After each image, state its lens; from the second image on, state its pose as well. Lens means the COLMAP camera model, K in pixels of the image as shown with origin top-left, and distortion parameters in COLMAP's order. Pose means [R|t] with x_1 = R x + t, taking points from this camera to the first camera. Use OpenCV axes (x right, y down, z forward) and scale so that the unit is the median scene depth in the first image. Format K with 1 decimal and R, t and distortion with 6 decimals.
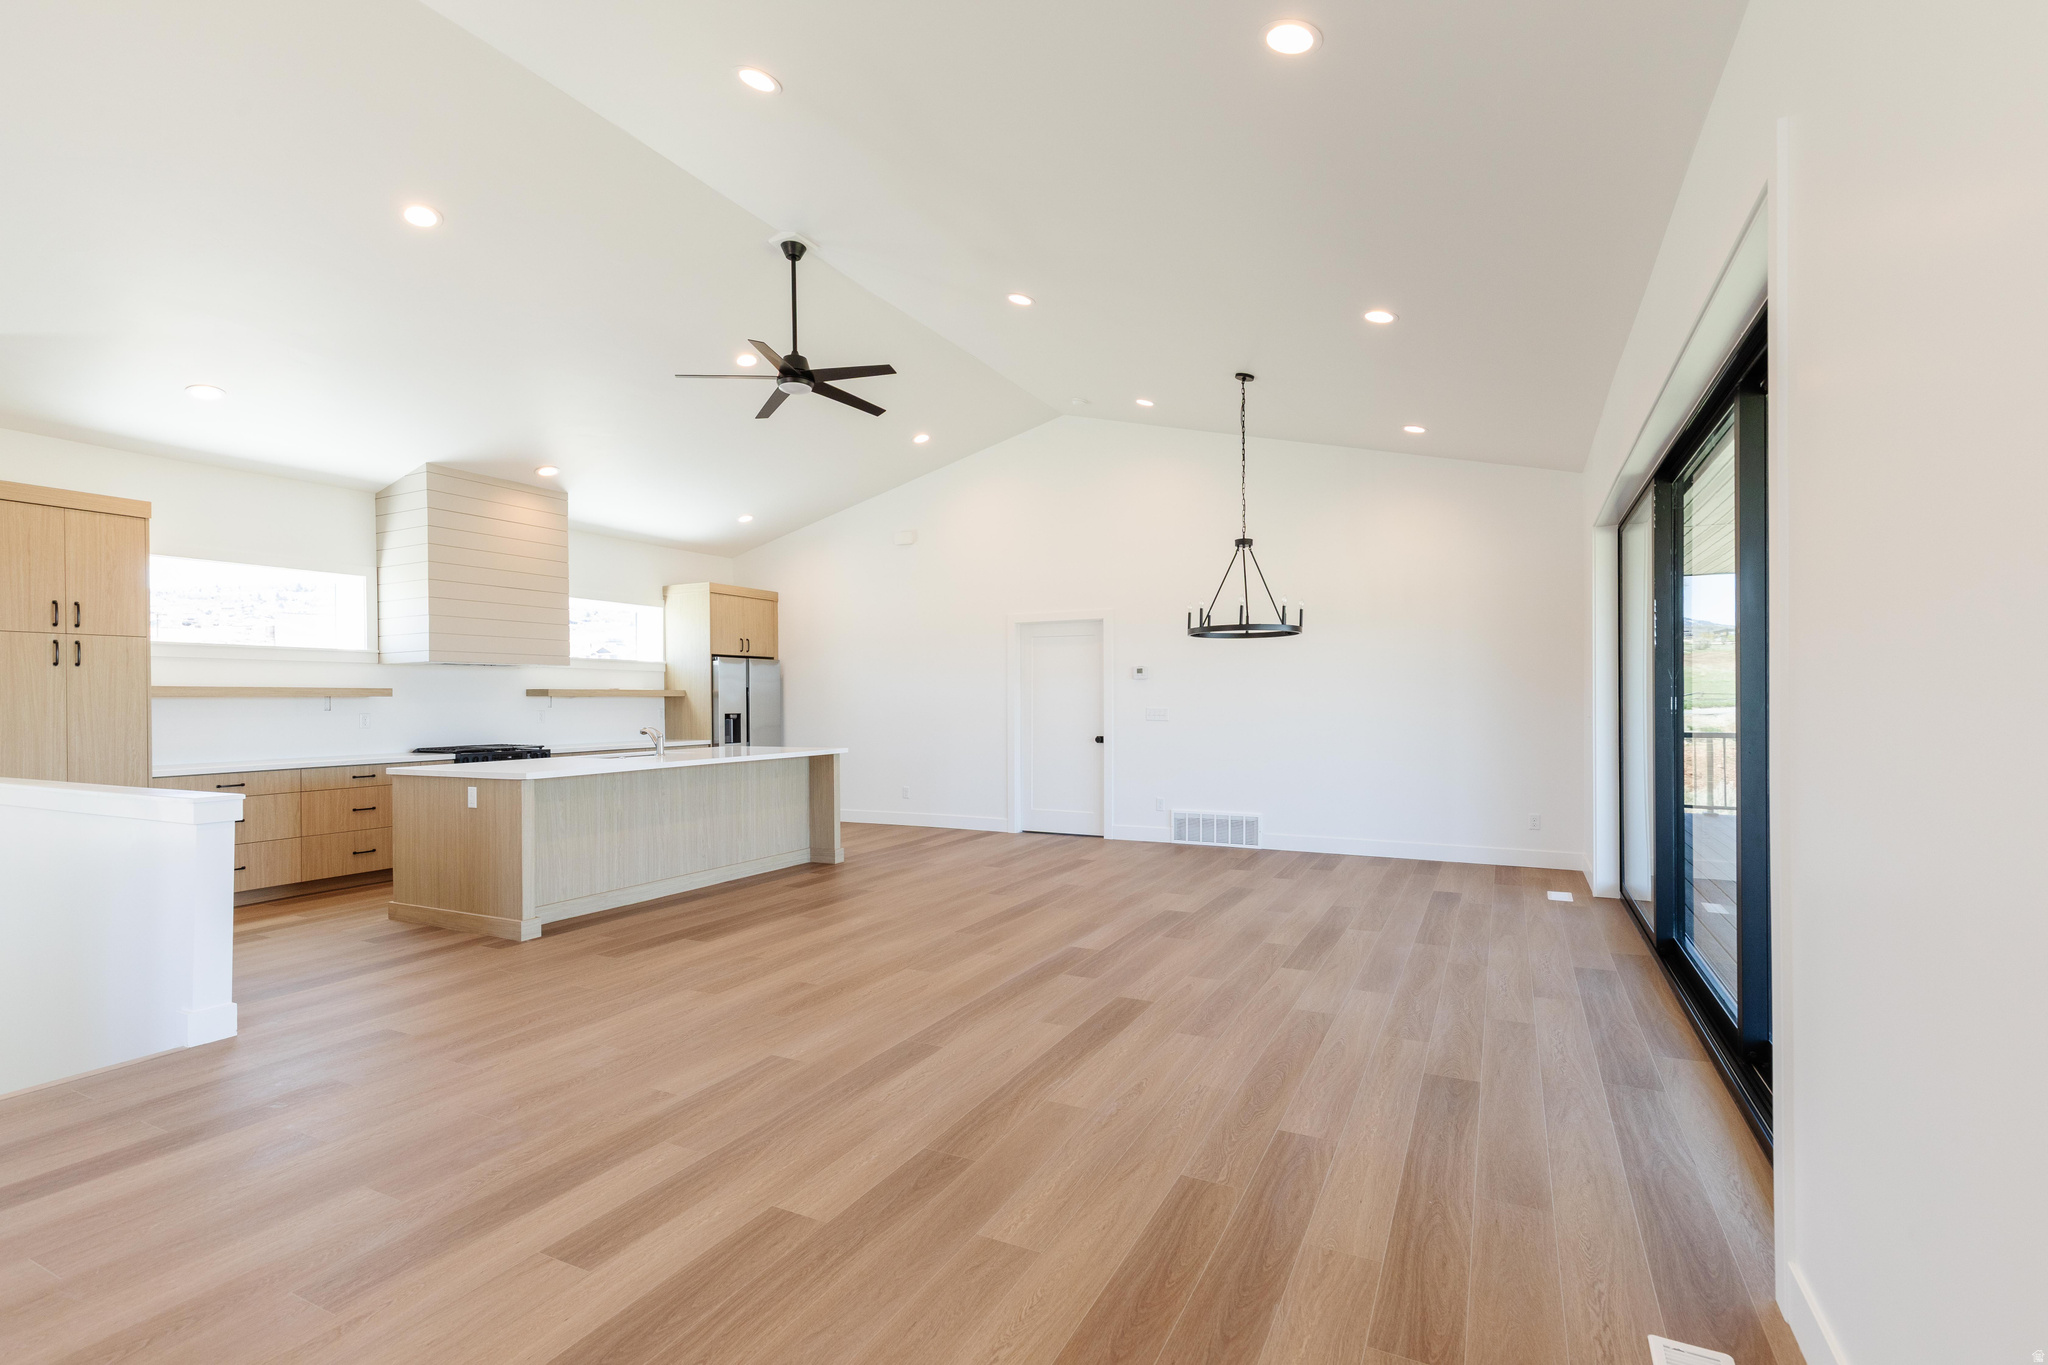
lens RADIAL K [[948.6, 0, 1045.1], [0, 948.6, 685.0], [0, 0, 1]] dist [0.009281, -0.001489]
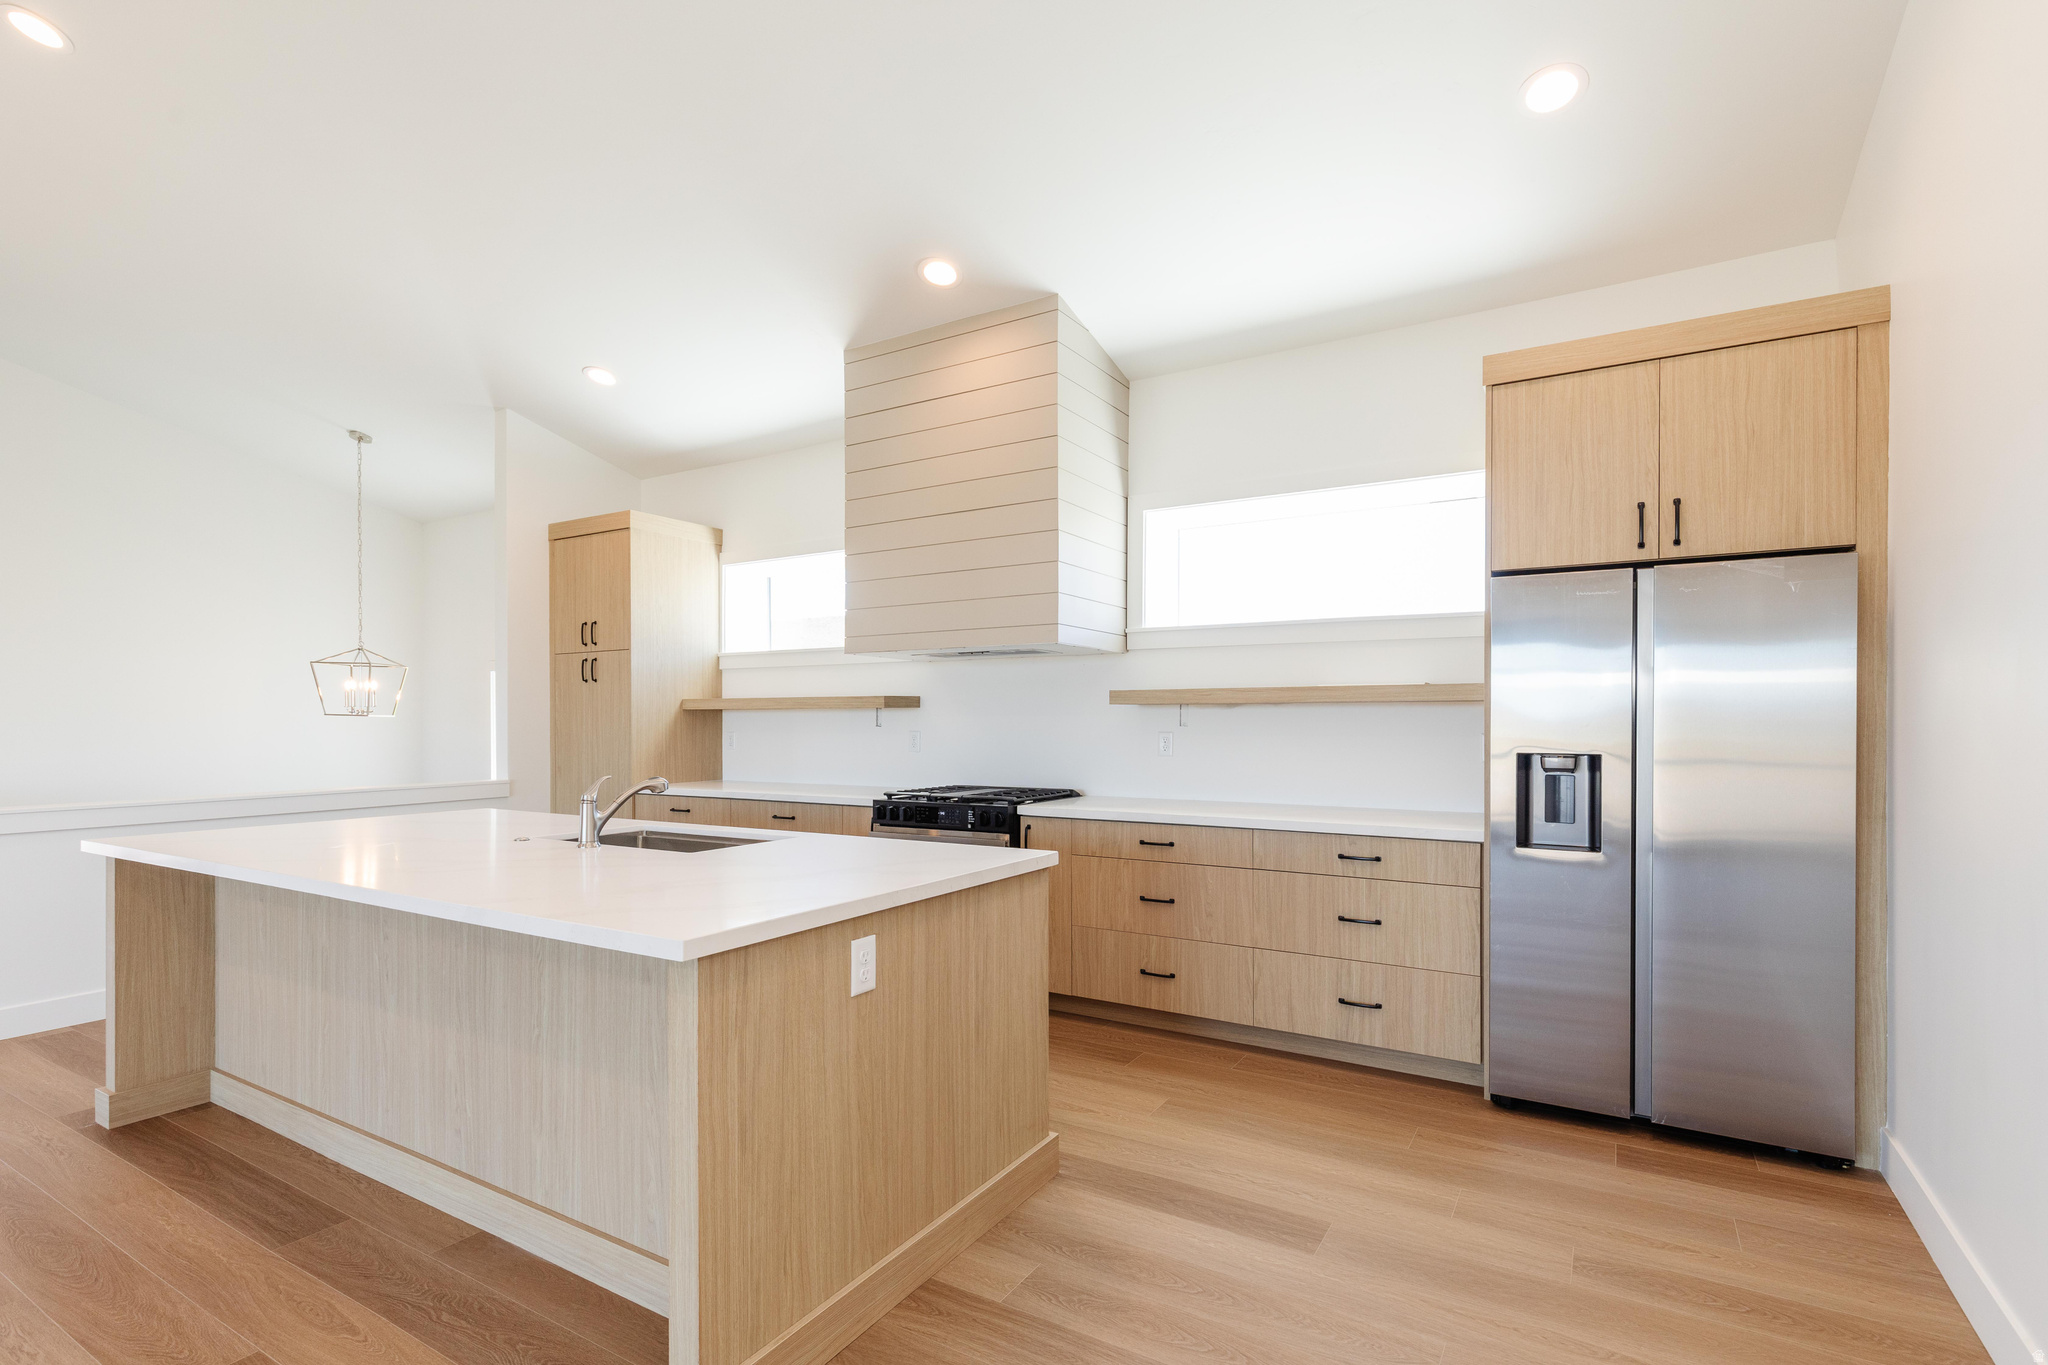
lens RADIAL K [[948.6, 0, 1039.1], [0, 948.6, 719.8], [0, 0, 1]] dist [0.009281, -0.001489]
pose [[-0.092173, 0.010875, -0.995684, -0.006705], [0.021521, 0.999729, 0.008927, 0.016710], [0.995510, -0.020605, -0.092382, 1.137340]]
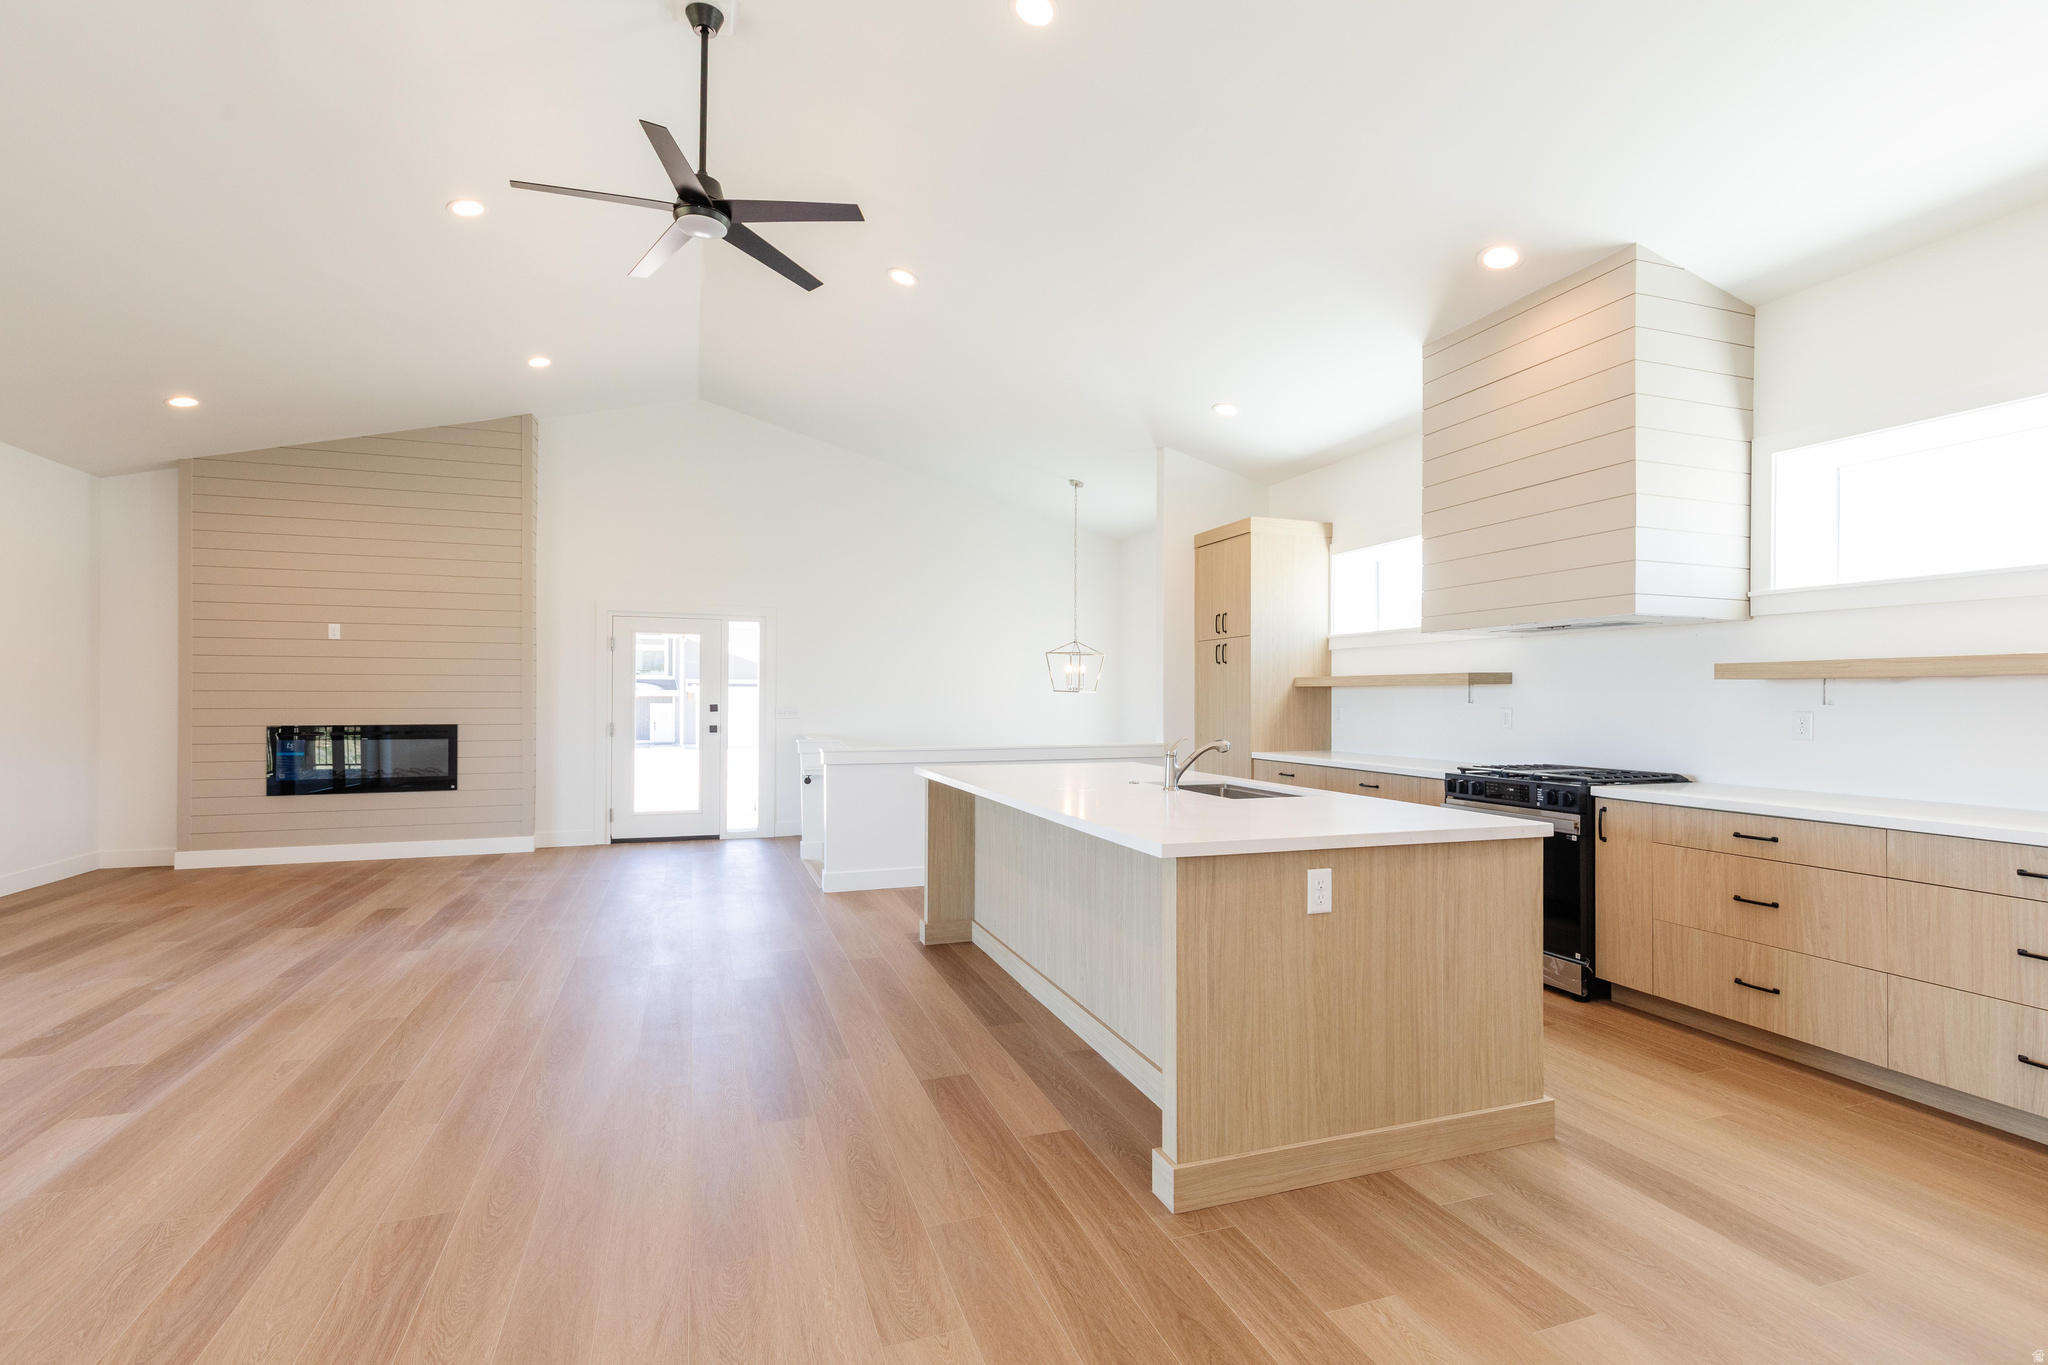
lens RADIAL K [[948.6, 0, 1052.0], [0, 948.6, 697.6], [0, 0, 1]] dist [0.009281, -0.001489]
pose [[-0.697563, 0.008067, -0.716478, 0.034930], [0.016231, 0.999858, -0.004545, 0.019548], [0.716339, -0.014800, -0.697595, 1.227461]]
